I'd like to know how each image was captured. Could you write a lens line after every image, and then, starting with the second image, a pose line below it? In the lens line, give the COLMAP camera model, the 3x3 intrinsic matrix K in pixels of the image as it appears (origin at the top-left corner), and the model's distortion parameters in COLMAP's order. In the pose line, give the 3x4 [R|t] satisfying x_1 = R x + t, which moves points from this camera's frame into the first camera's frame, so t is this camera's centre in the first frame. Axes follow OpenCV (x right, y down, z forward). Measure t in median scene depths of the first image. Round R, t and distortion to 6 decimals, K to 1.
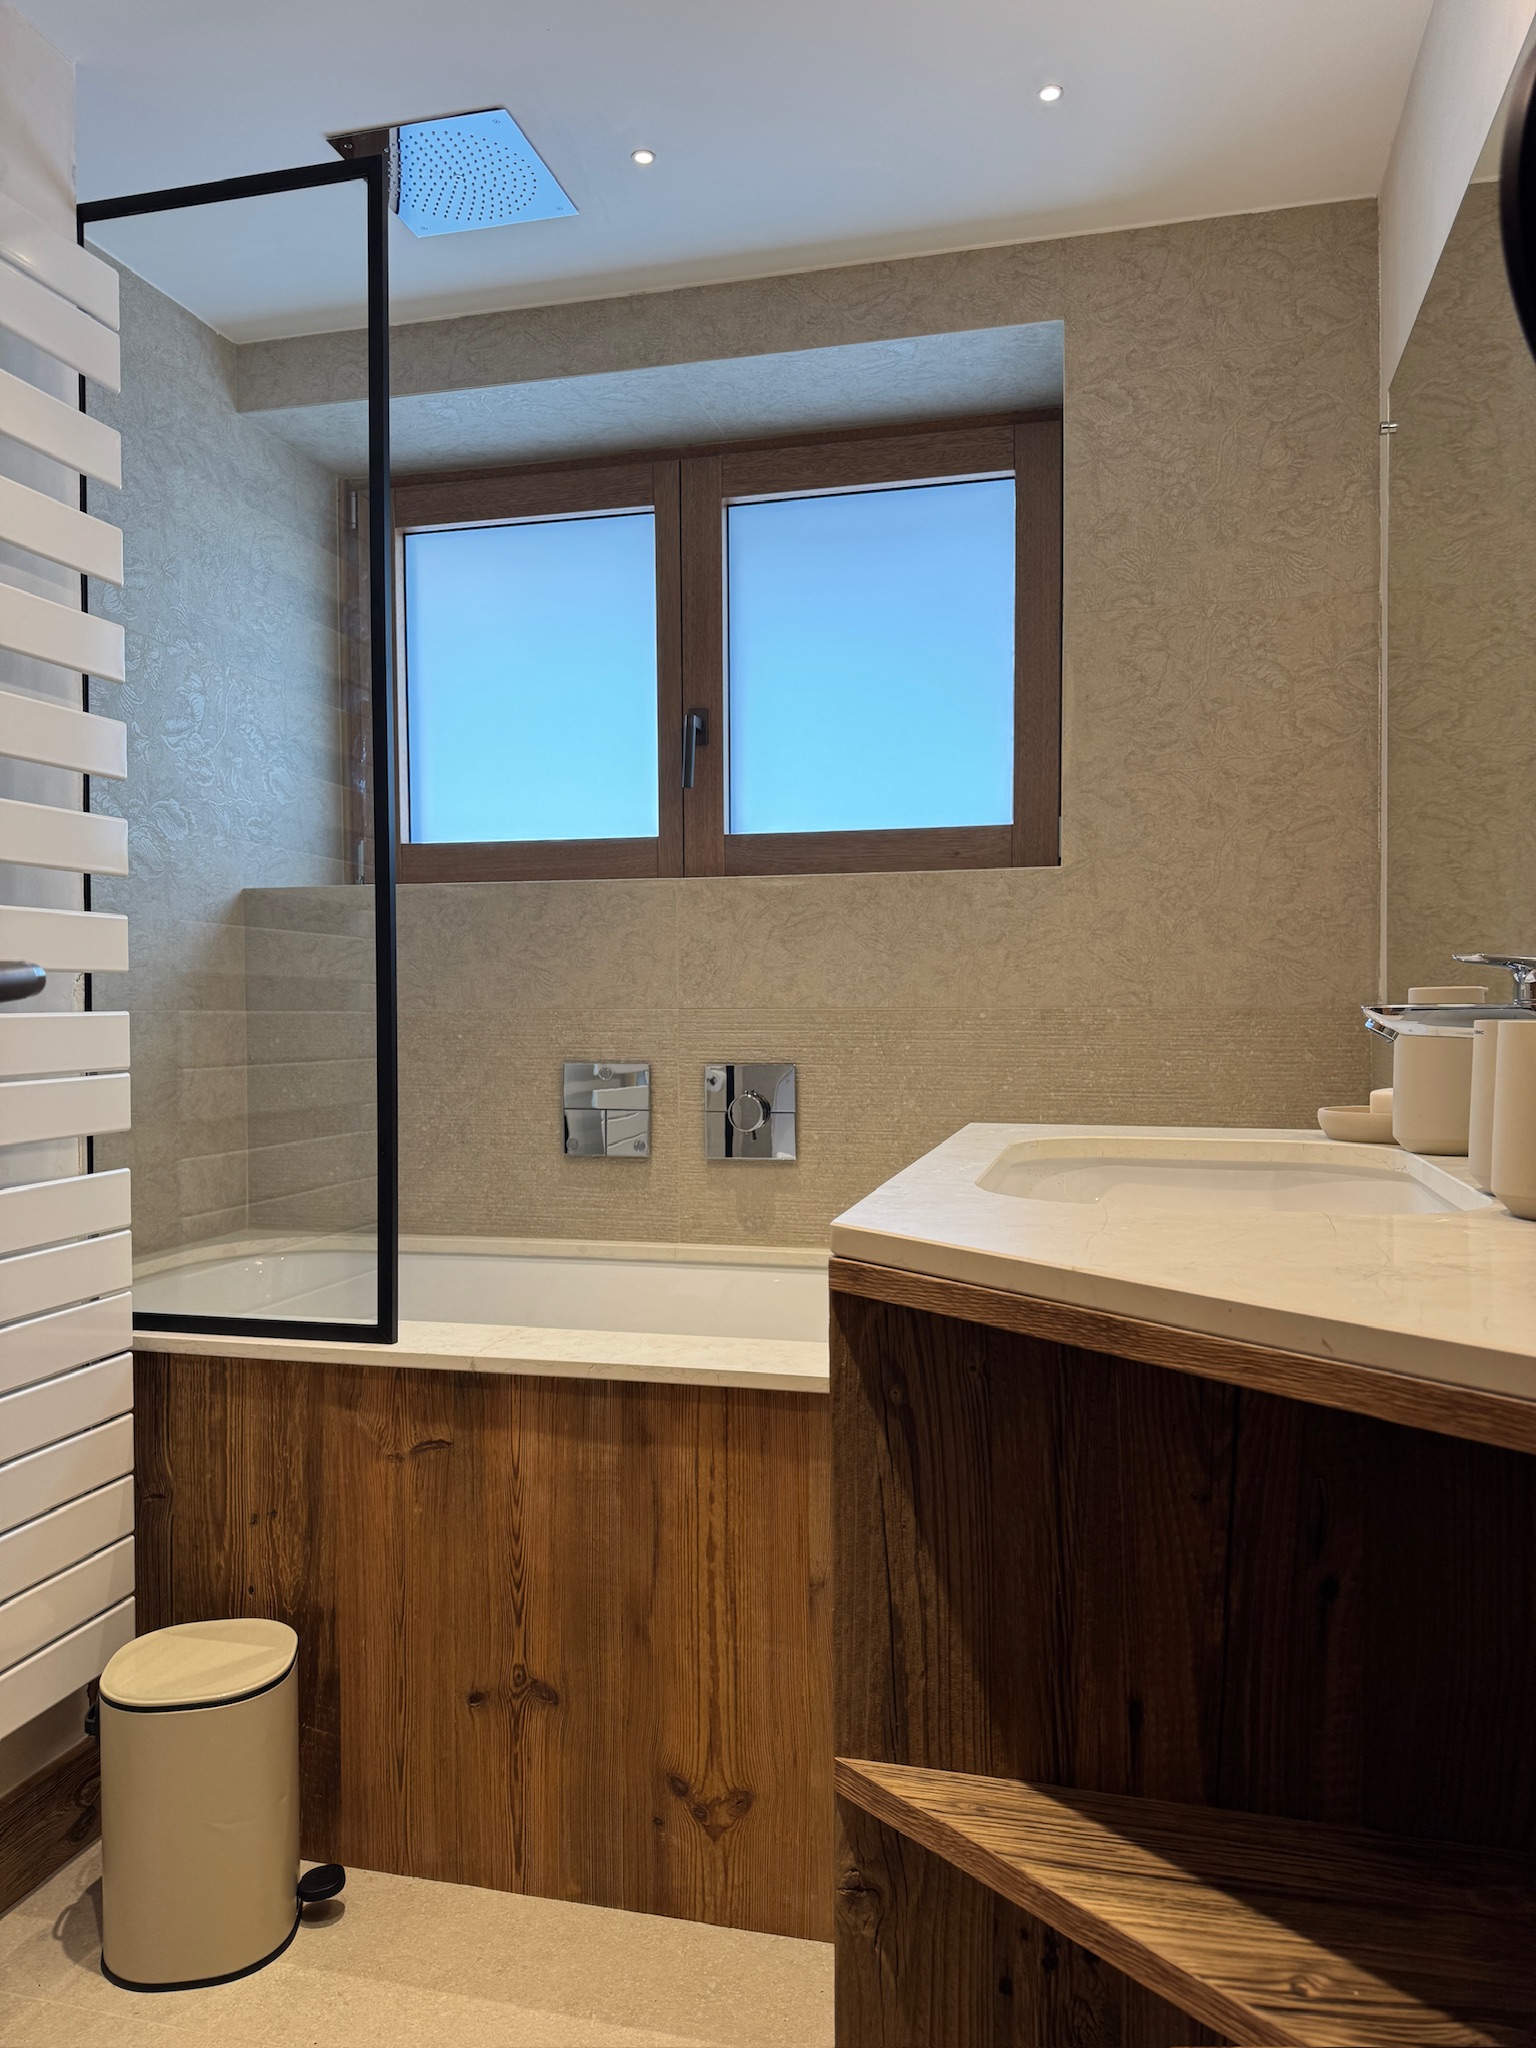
lens RADIAL K [[1448.6, 0, 767.5], [0, 1448.6, 1036.3], [0, 0, 1]] dist [0.004704, -0.026754]
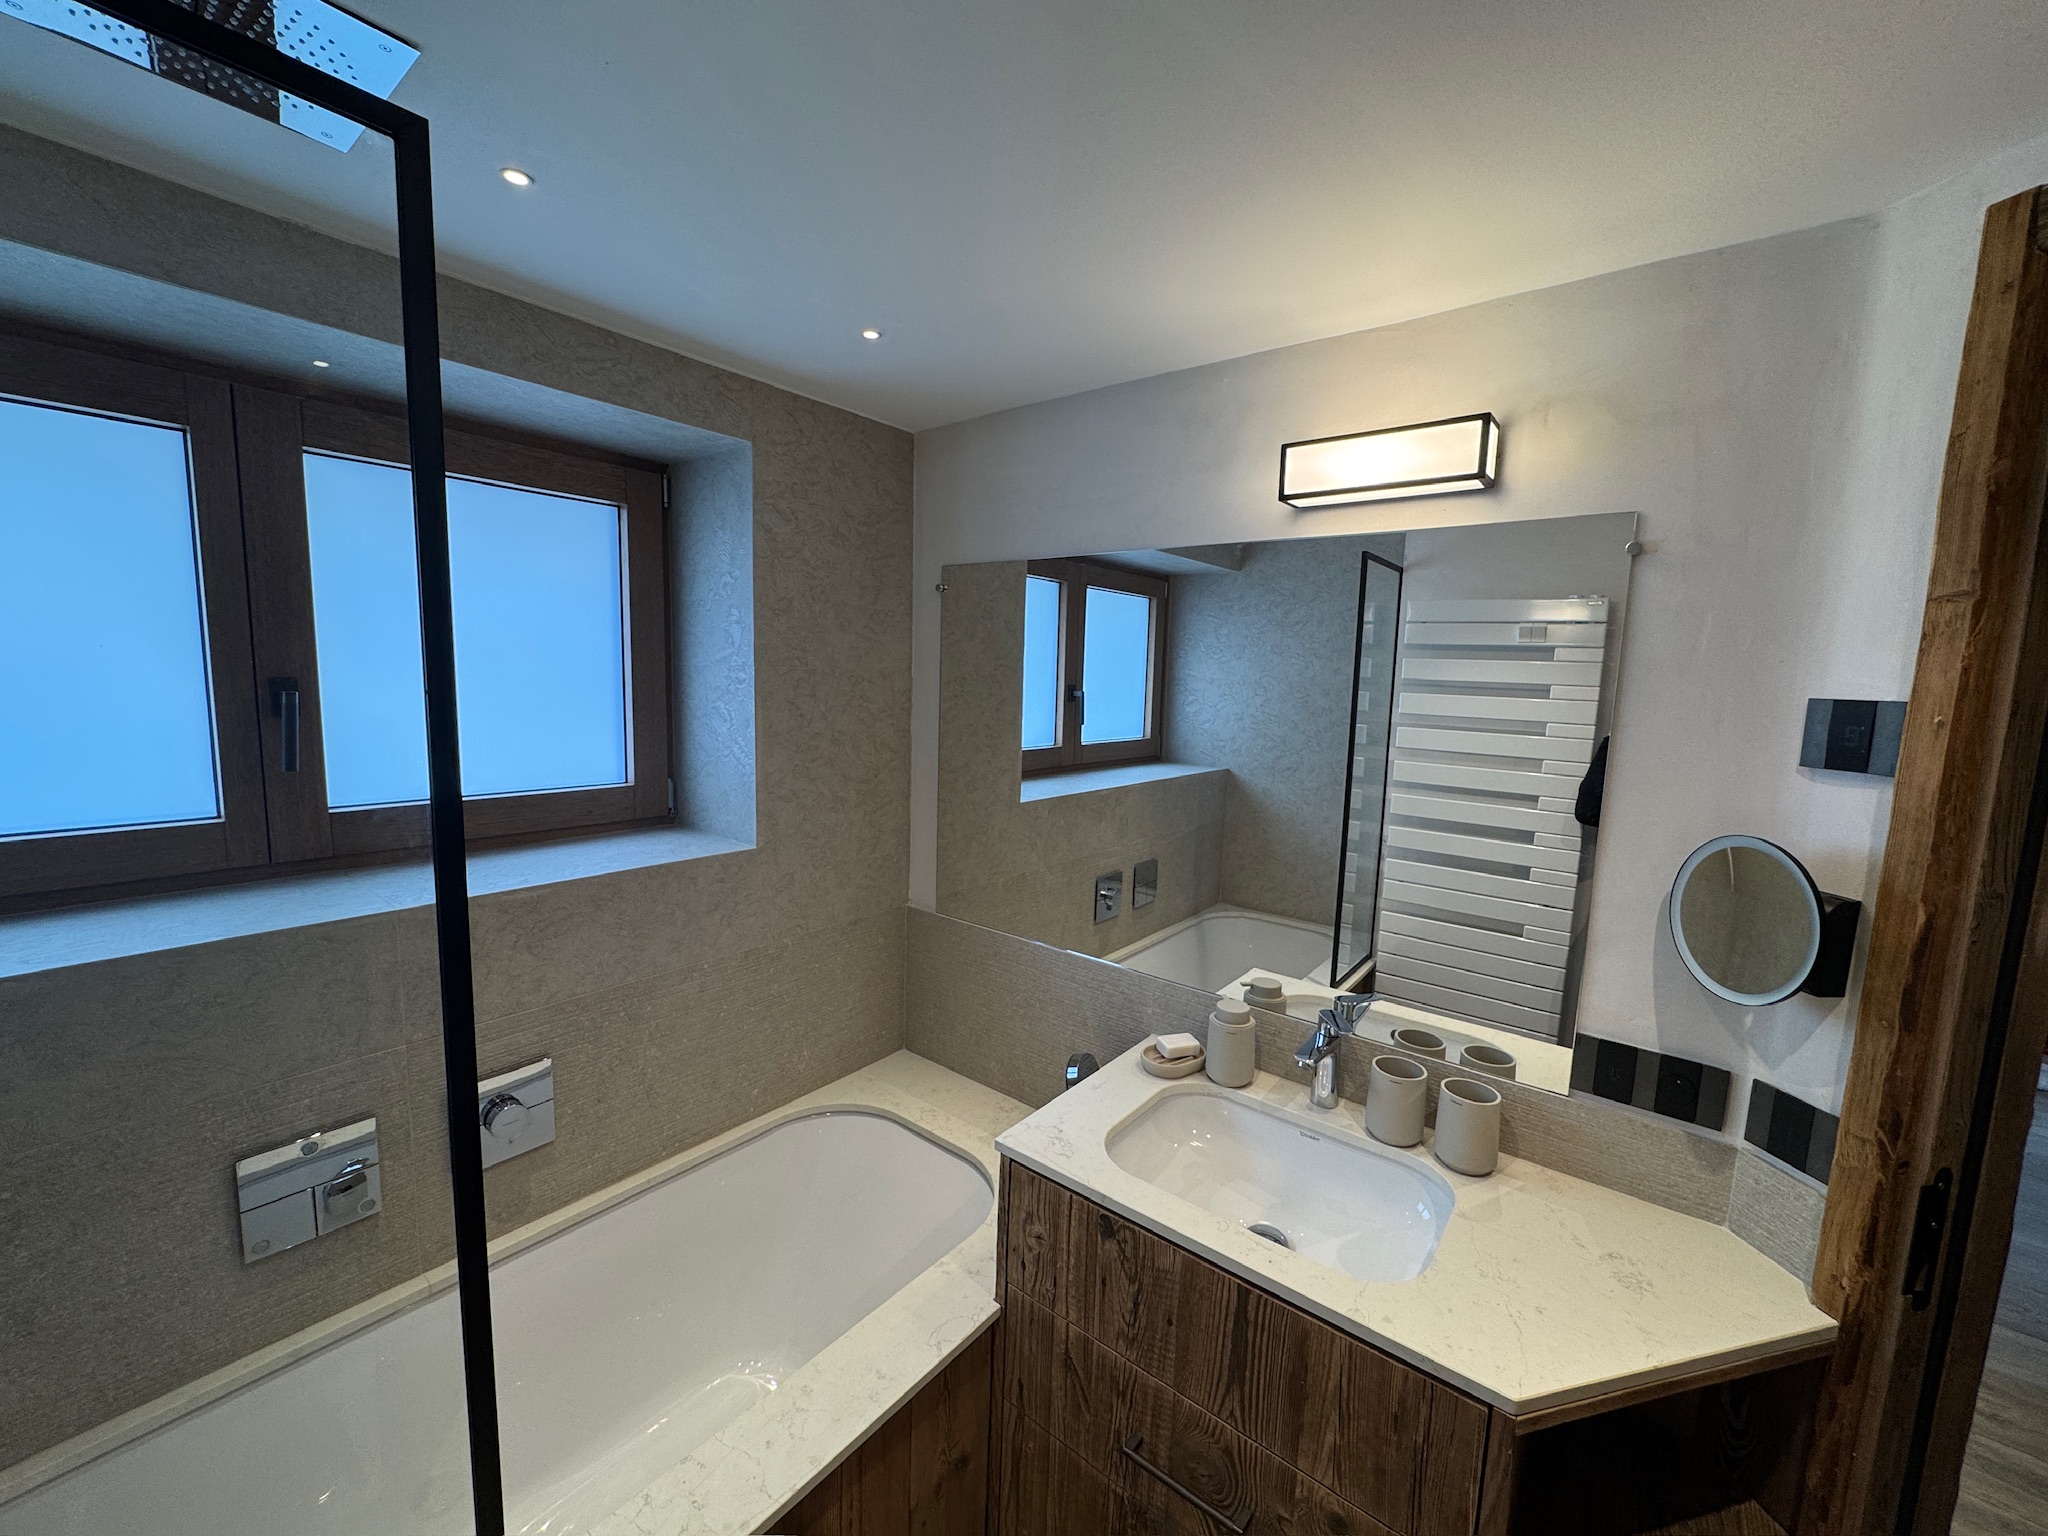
lens RADIAL K [[818.3, 0, 1033.9], [0, 818.3, 761.3], [0, 0, 1]] dist [-0.001915, -0.000410]
pose [[0.384988, -0.085920, 0.918914, -0.408302], [-0.008702, 0.995275, 0.096706, -0.278773], [-0.922881, -0.045227, 0.382421, 0.460416]]
